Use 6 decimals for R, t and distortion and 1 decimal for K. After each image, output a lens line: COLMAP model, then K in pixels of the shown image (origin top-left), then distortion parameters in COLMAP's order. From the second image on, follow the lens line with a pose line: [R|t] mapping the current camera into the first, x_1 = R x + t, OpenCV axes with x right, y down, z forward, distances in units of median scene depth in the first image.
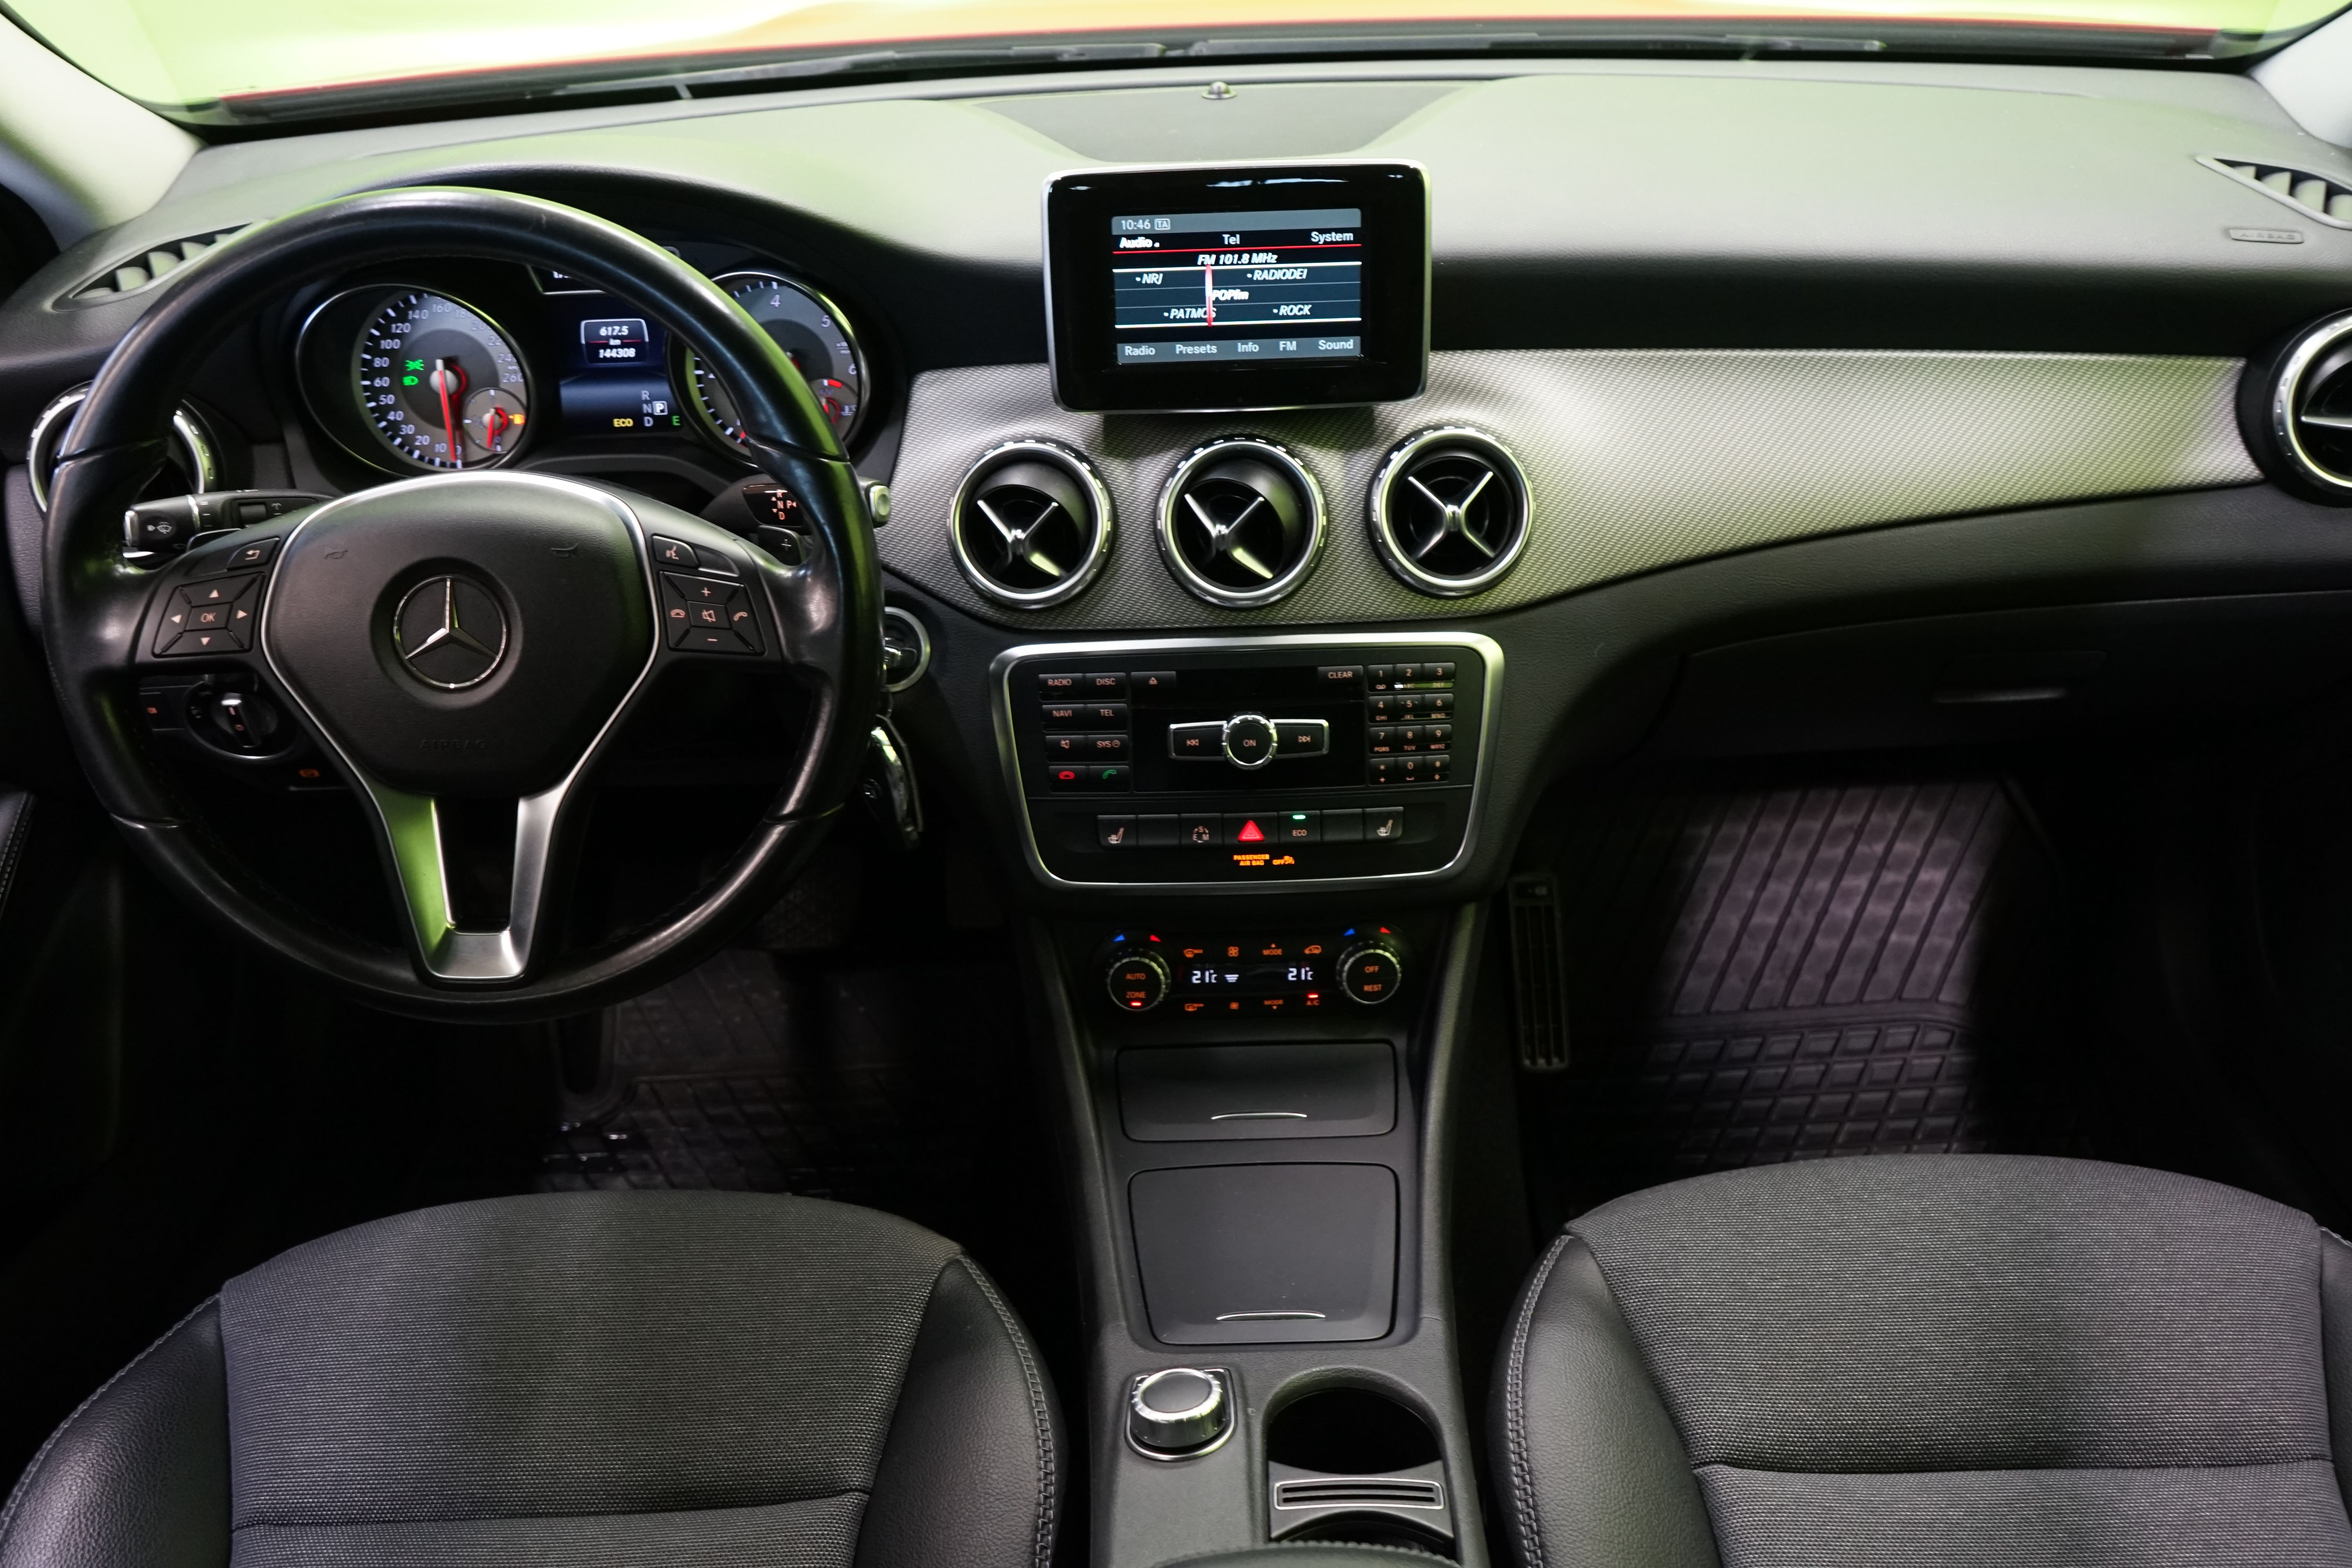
lens RADIAL K [[2178.3, 0, 1175.9], [0, 2178.3, 784.0], [0, 0, 1]] dist [-0.002701, 0.000000]
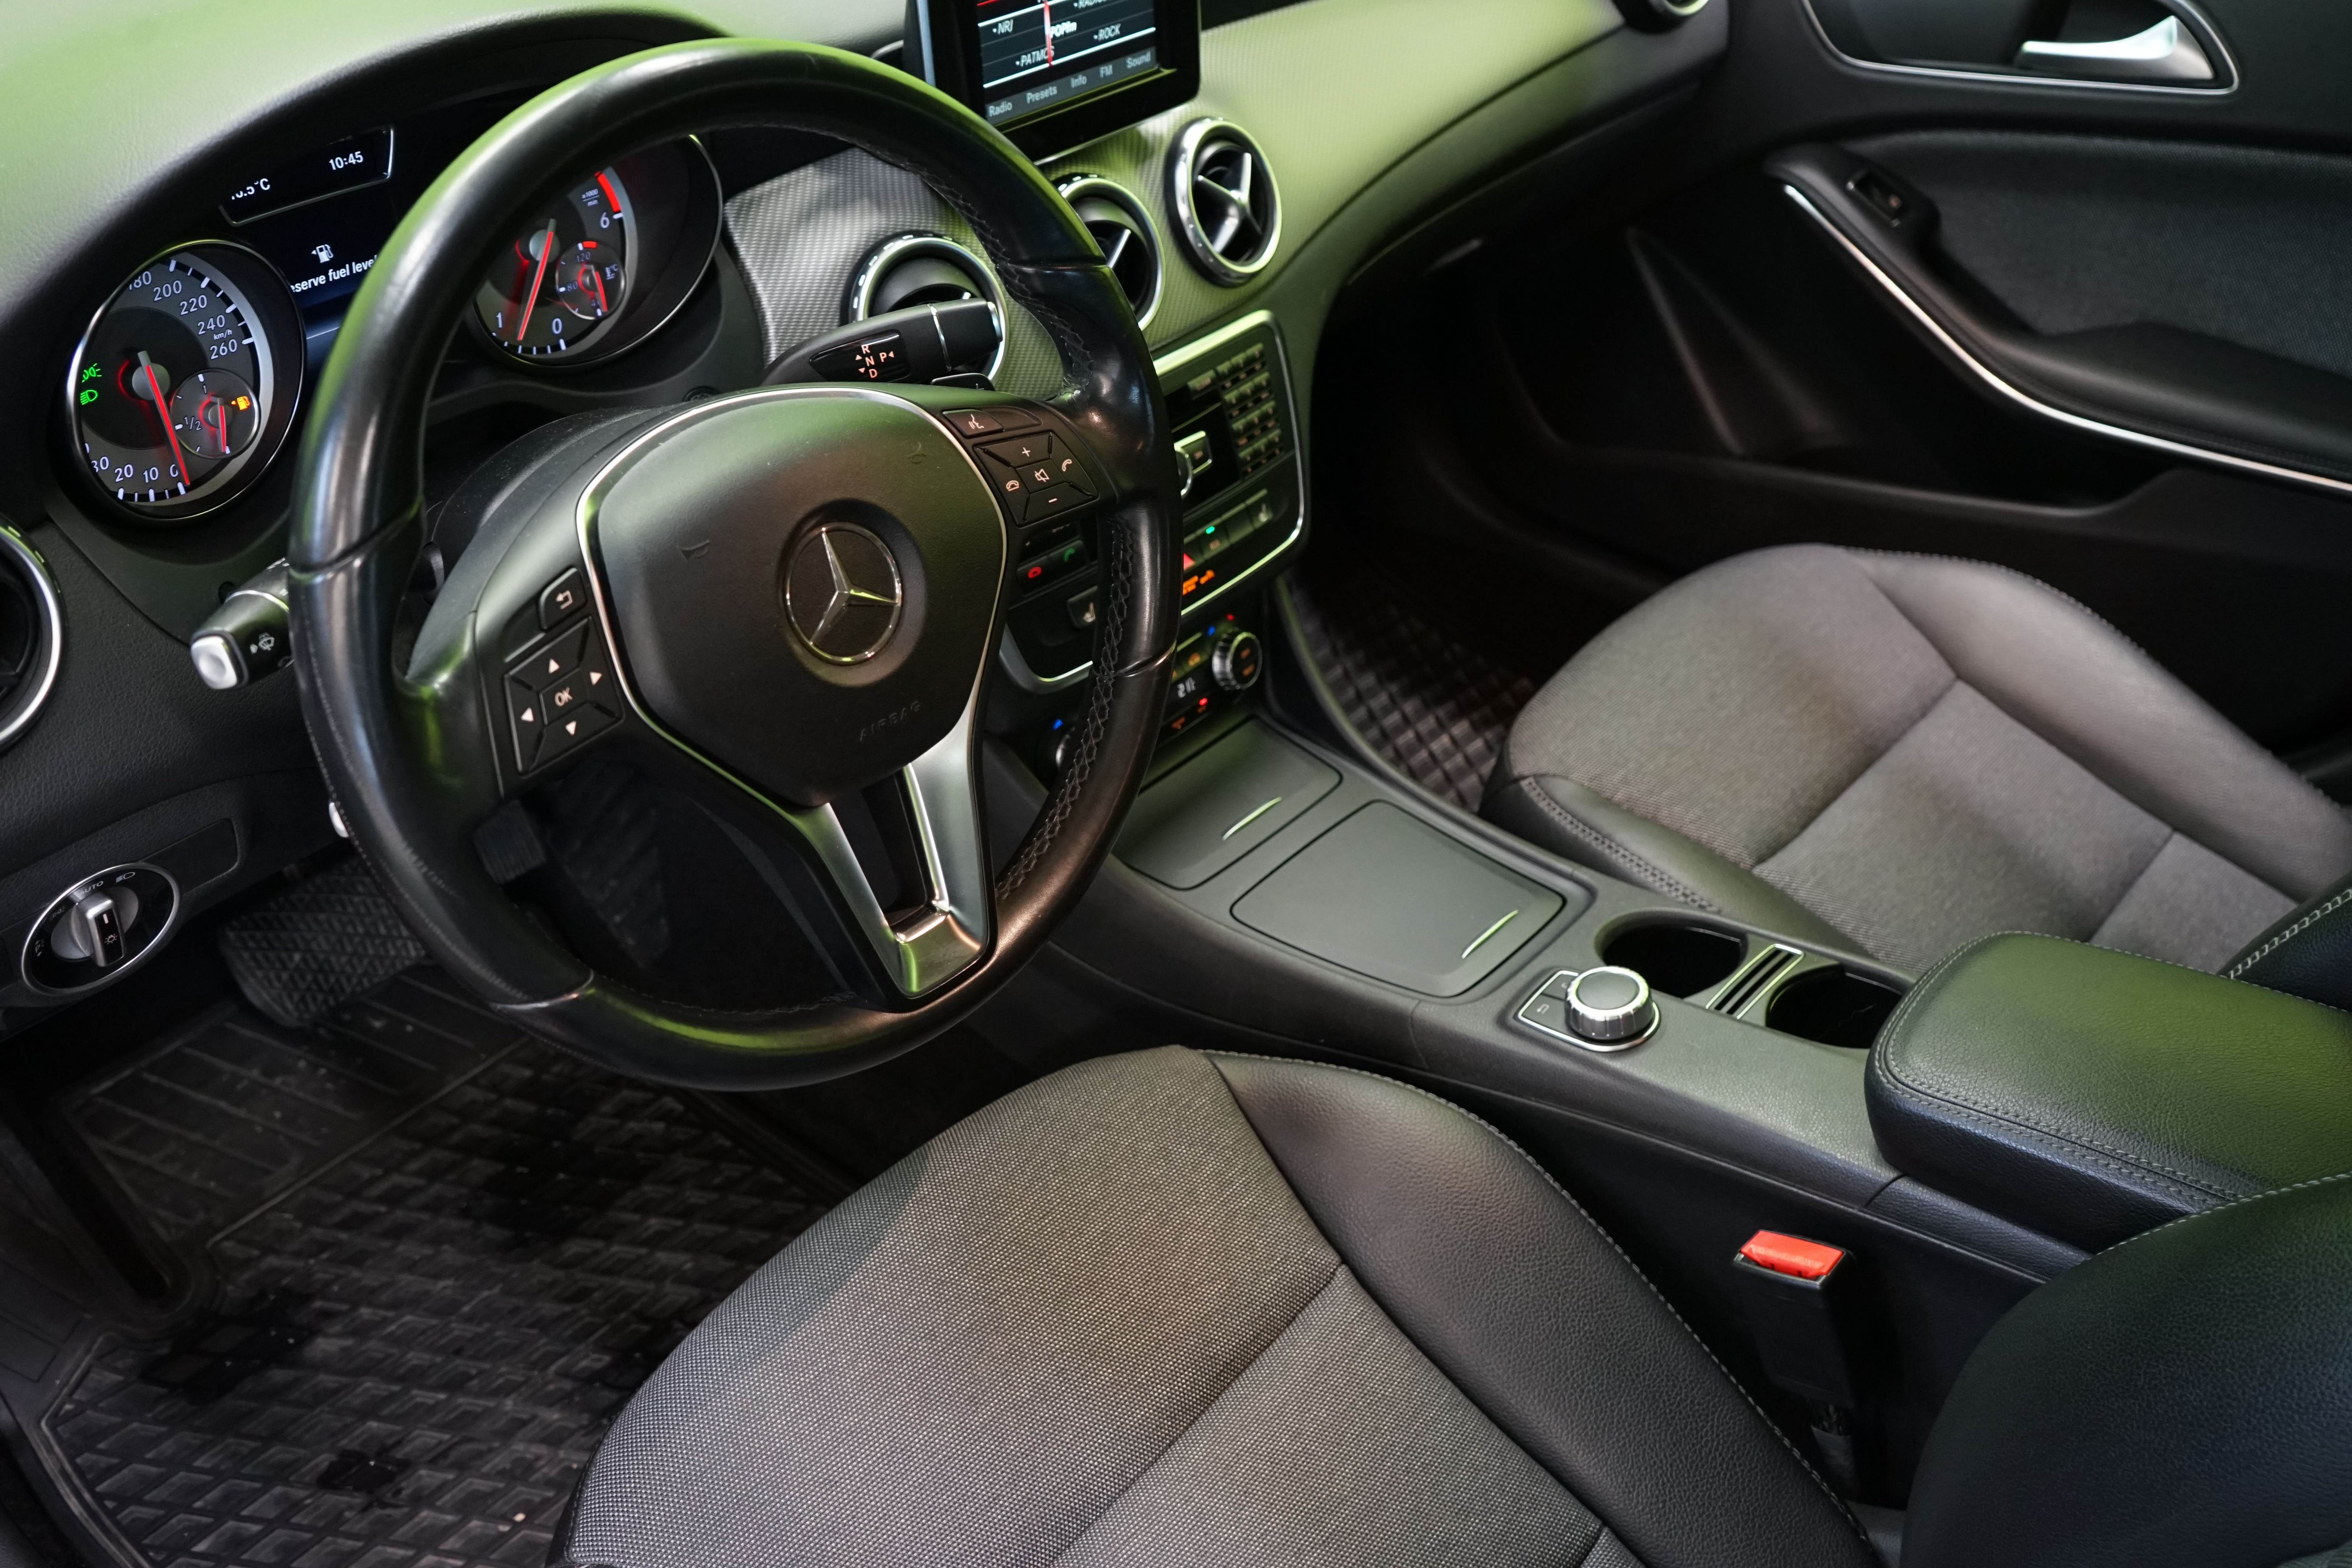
lens RADIAL K [[2178.3, 0, 1175.7], [0, 2178.3, 784.2], [0, 0, 1]] dist [-0.002701, 0.000000]
pose [[0.648057, -0.411421, 0.640902, -0.693225], [0.331304, 0.910026, 0.249180, -0.143746], [-0.685755, 0.050850, 0.726054, 0.283953]]
